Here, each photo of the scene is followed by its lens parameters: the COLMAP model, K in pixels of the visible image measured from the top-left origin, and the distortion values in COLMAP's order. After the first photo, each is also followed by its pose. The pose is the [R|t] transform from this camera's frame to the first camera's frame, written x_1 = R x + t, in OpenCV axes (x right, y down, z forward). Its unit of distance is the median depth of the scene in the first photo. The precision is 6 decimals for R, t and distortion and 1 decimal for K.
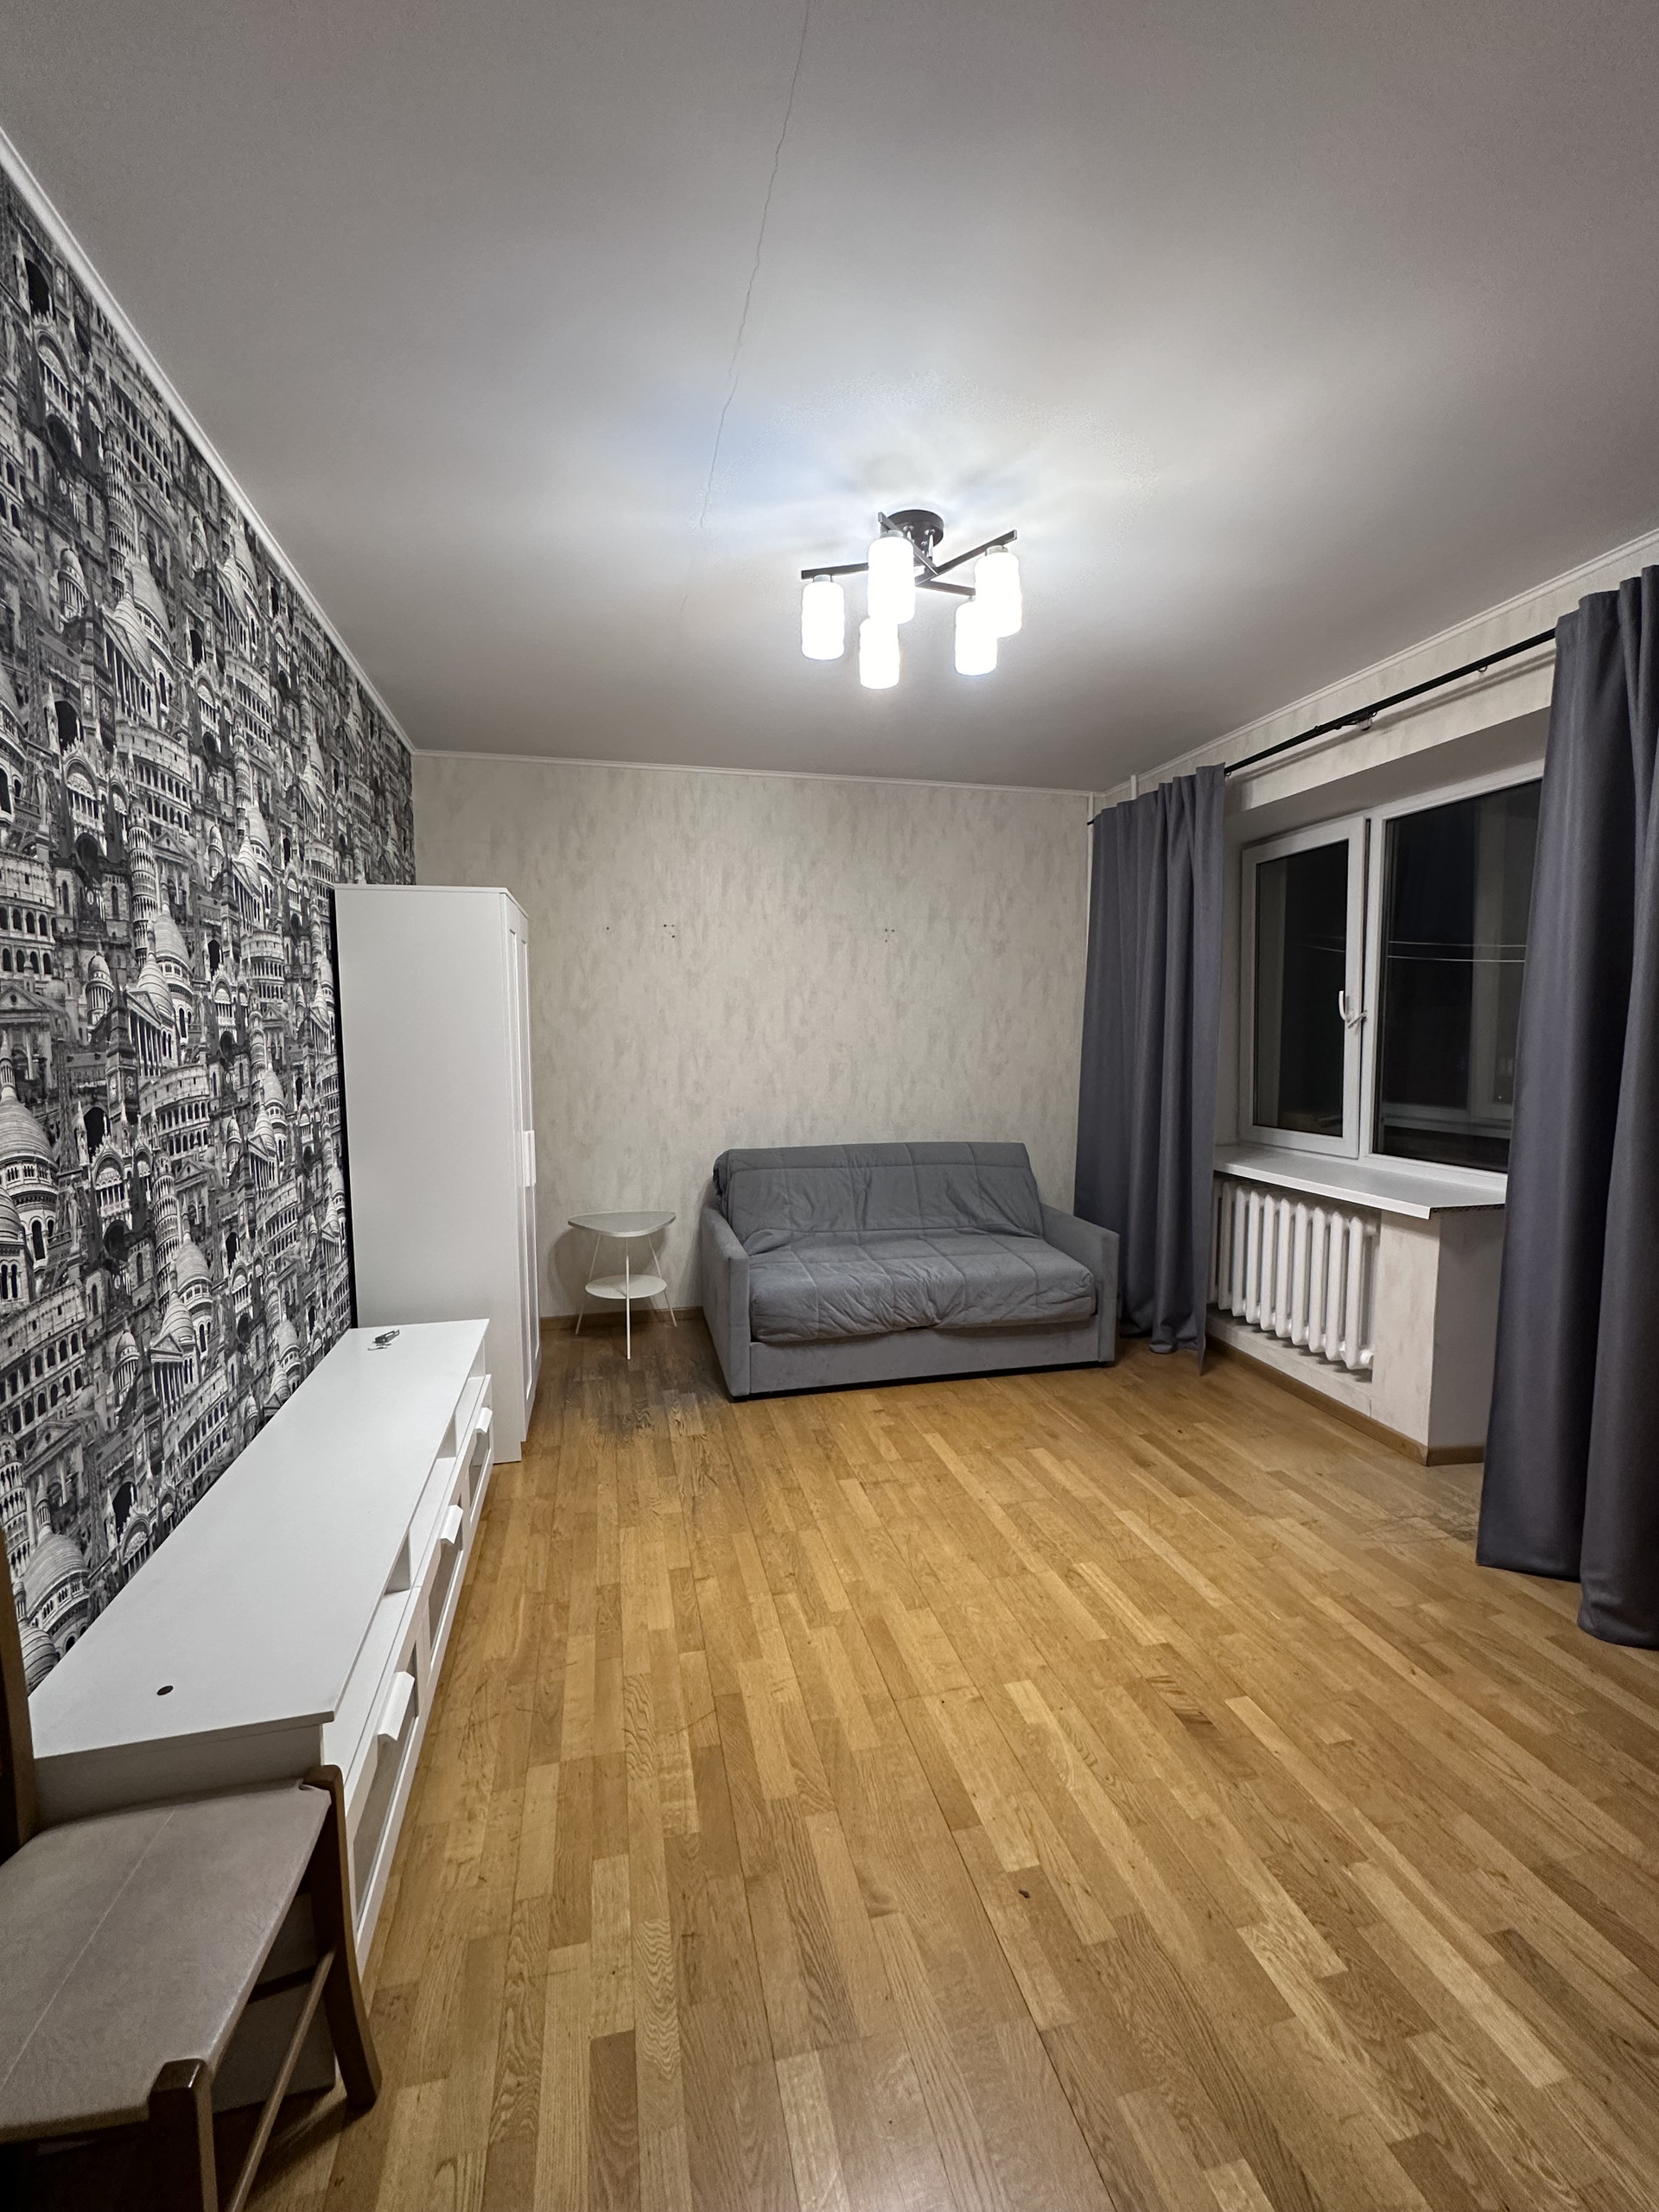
lens RADIAL K [[933.3, 0, 836.4], [0, 933.3, 1111.6], [0, 0, 1]] dist [-0.006383, 0.002456]
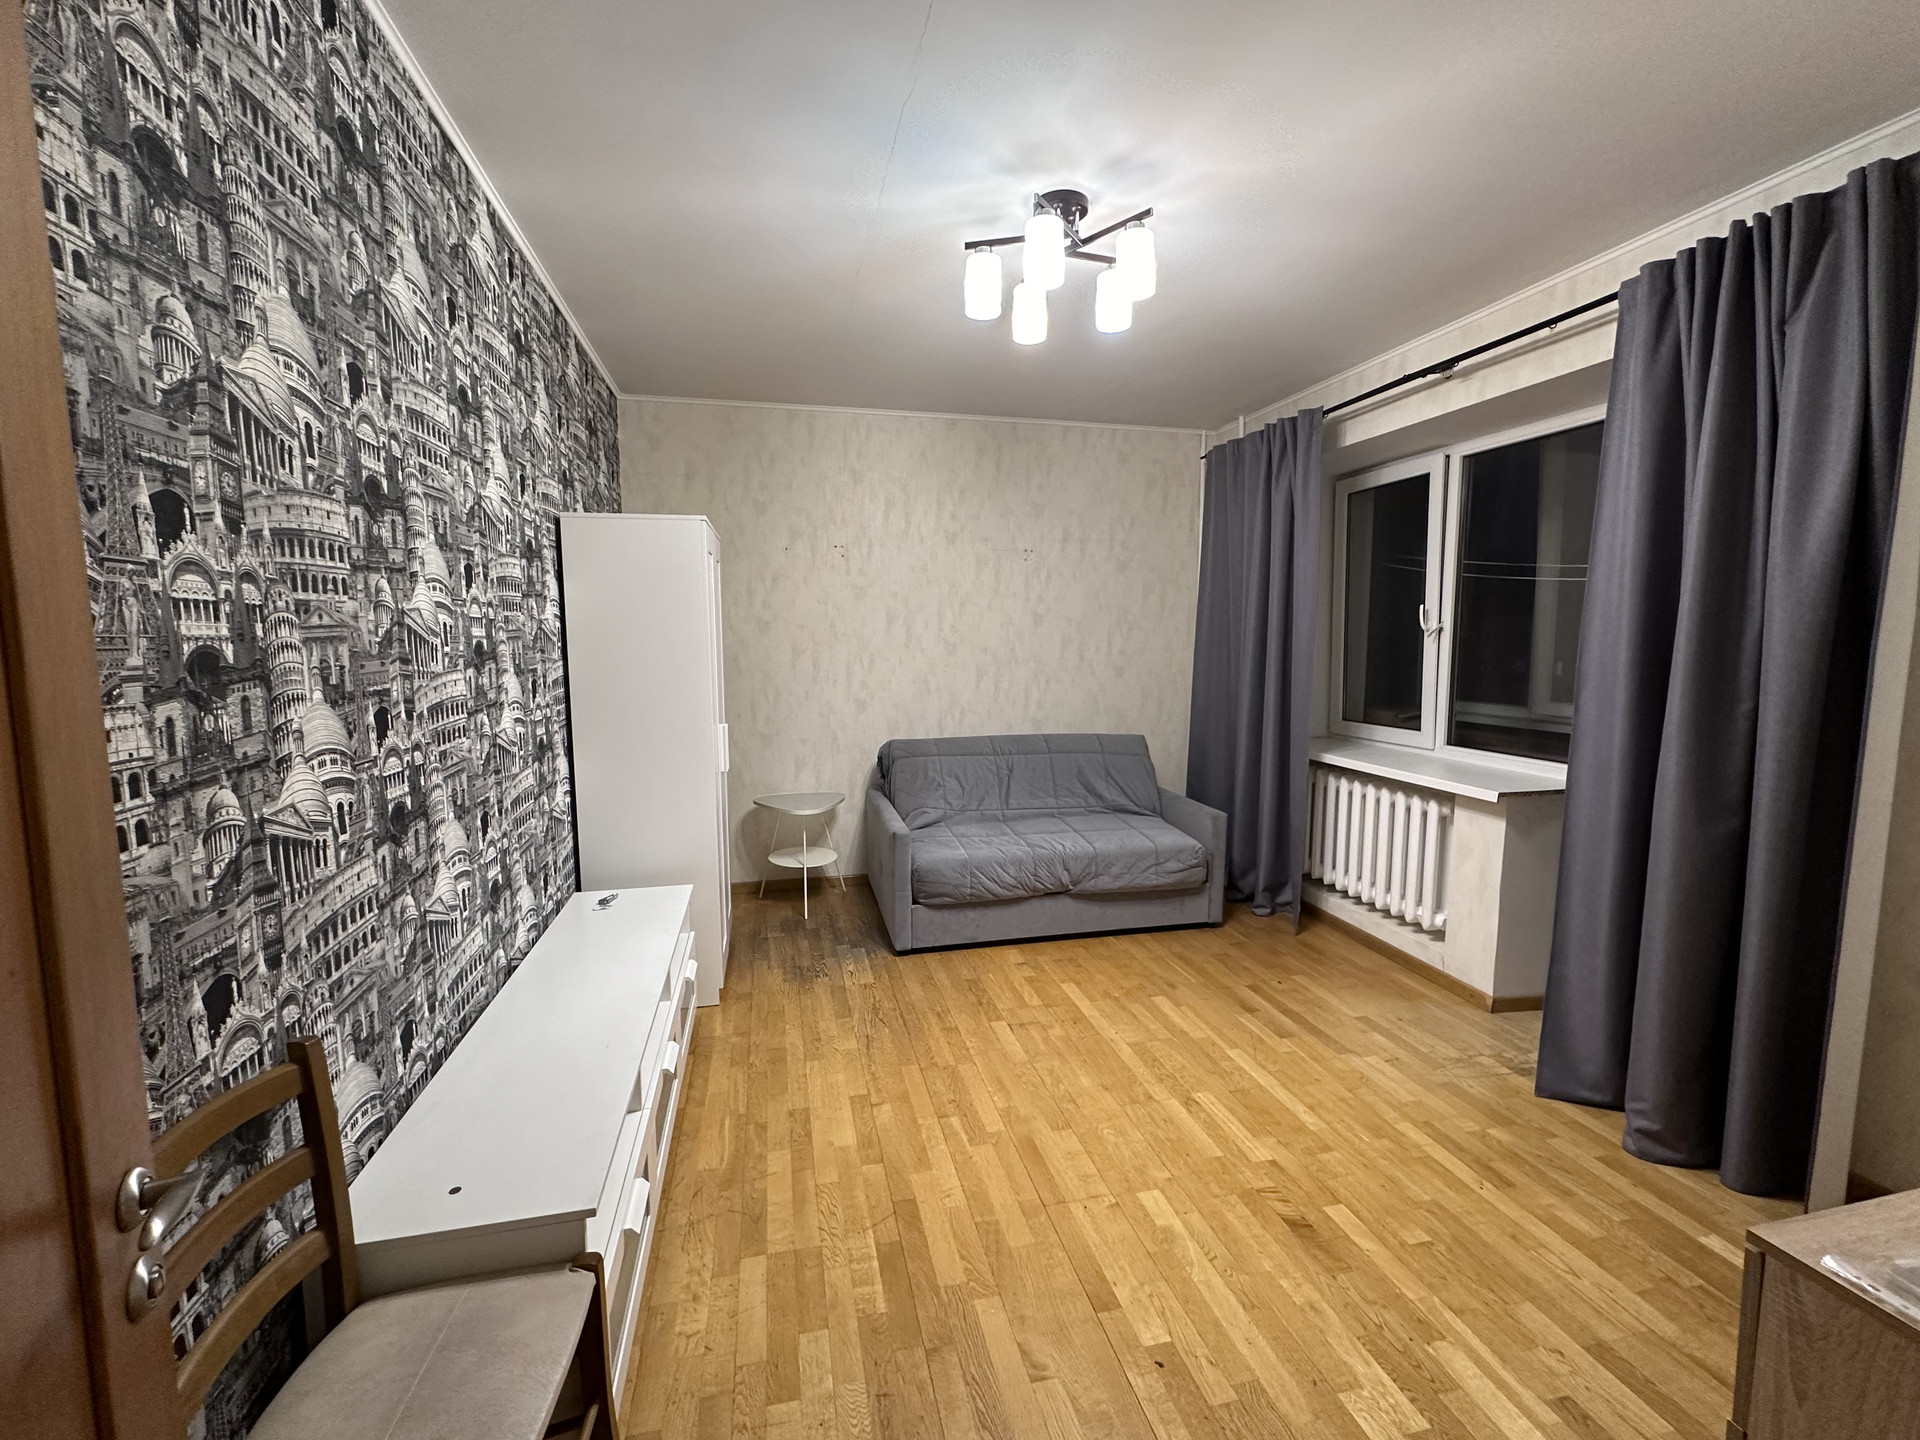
lens RADIAL K [[810.1, 0, 964.7], [0, 810.1, 722.4], [0, 0, 1]] dist [-0.006383, 0.002456]
pose [[0.999970, 0.002487, -0.007291, -0.026465], [-0.002334, 0.999779, 0.020885, -0.004570], [0.007341, -0.020867, 0.999755, -0.015487]]
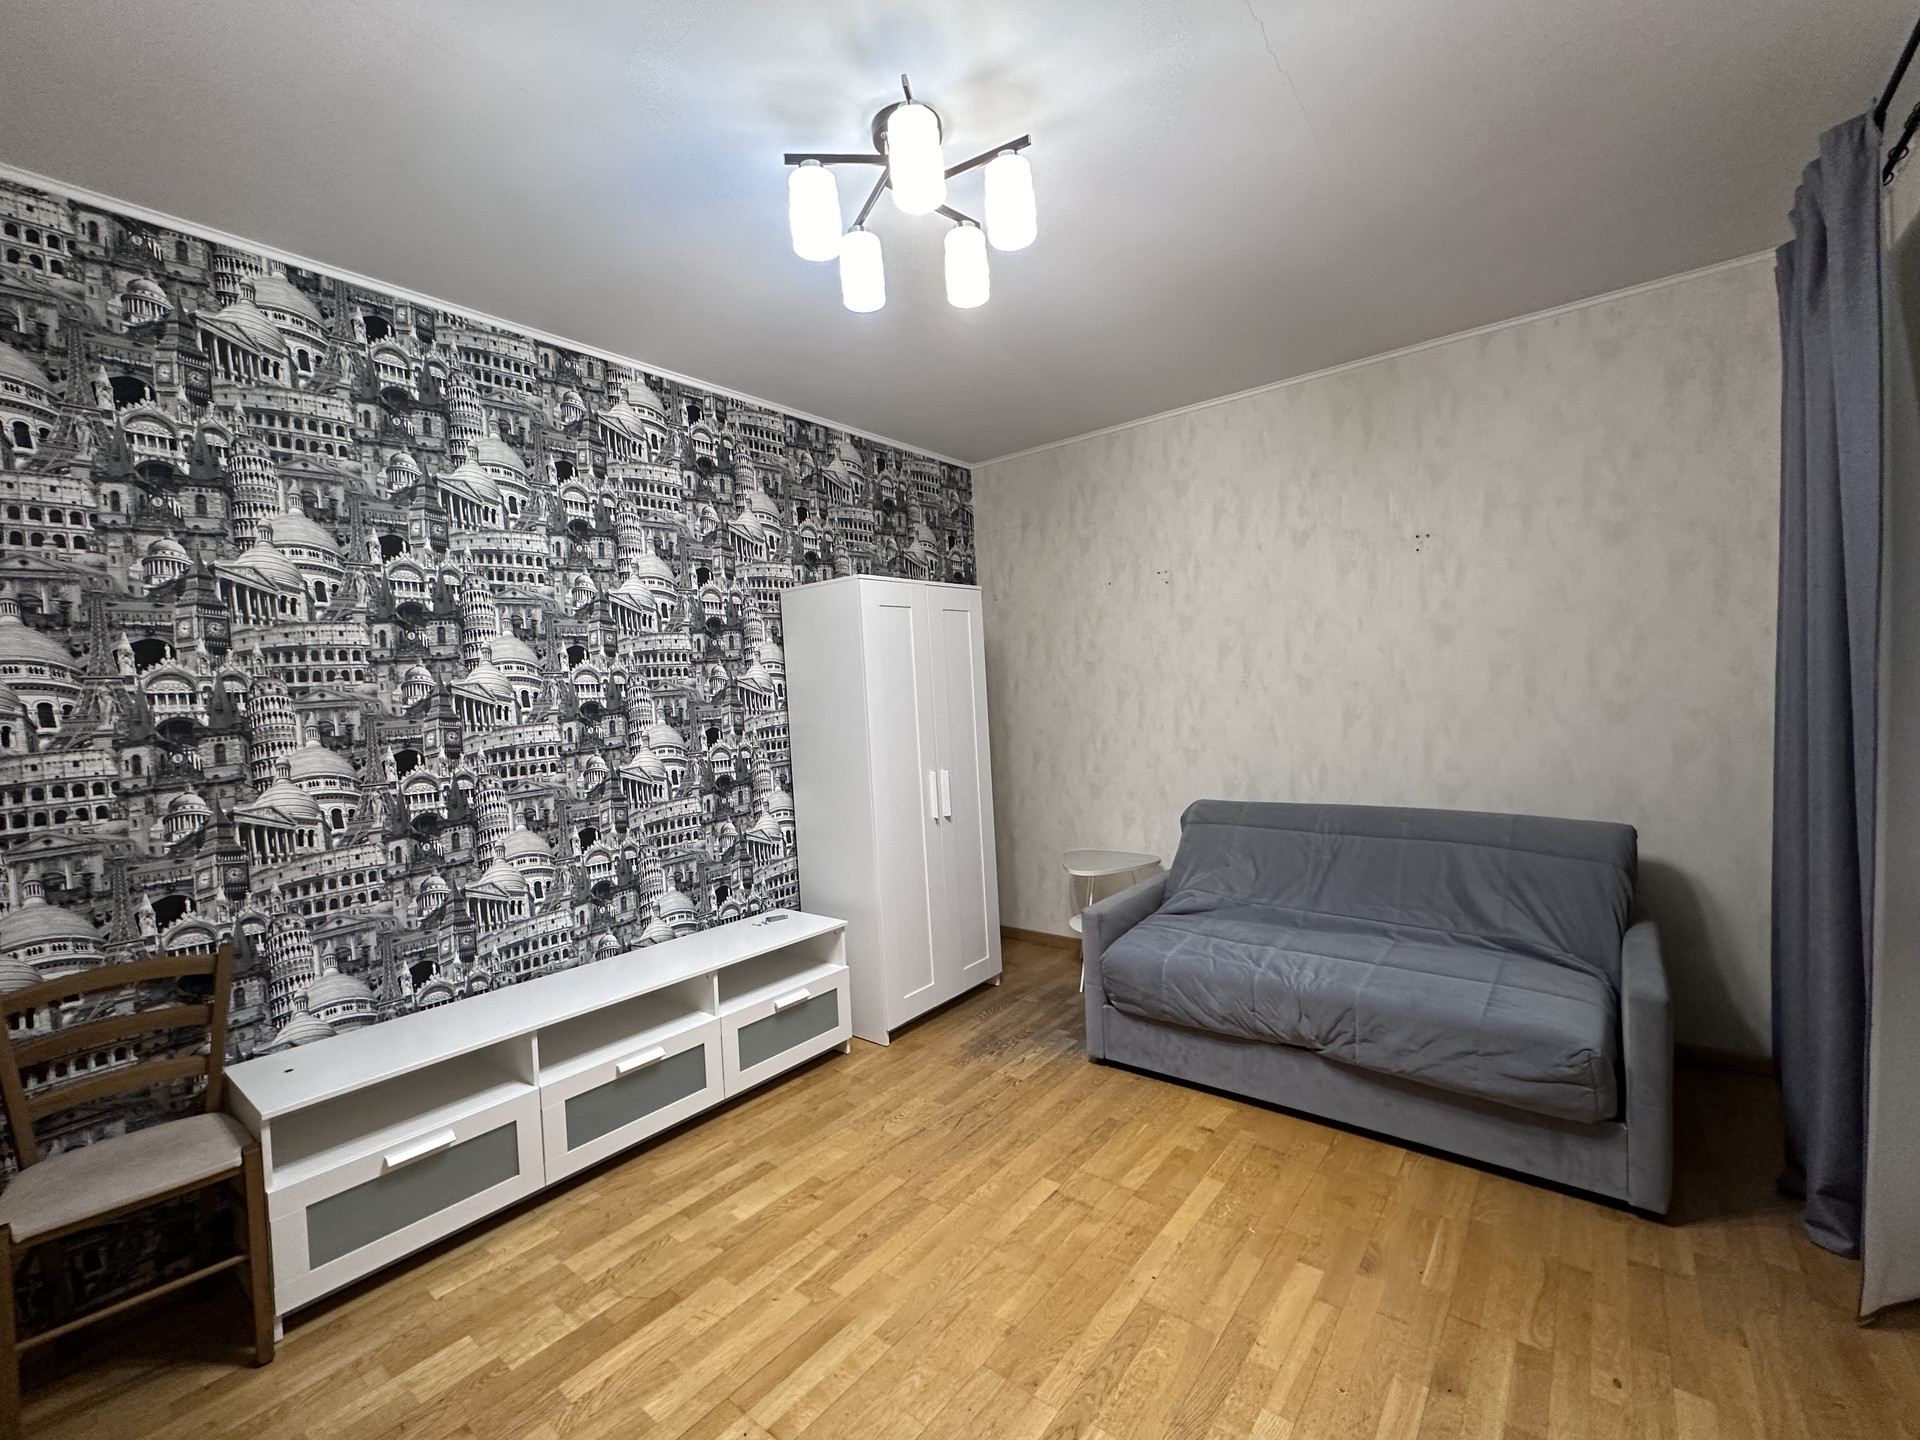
lens RADIAL K [[810.1, 0, 956.0], [0, 810.1, 720.9], [0, 0, 1]] dist [-0.006383, 0.002456]
pose [[0.611543, 0.001822, -0.791209, 0.661356], [-0.023175, 0.999610, -0.015611, -0.036223], [0.790872, 0.027883, 0.611347, 0.516971]]
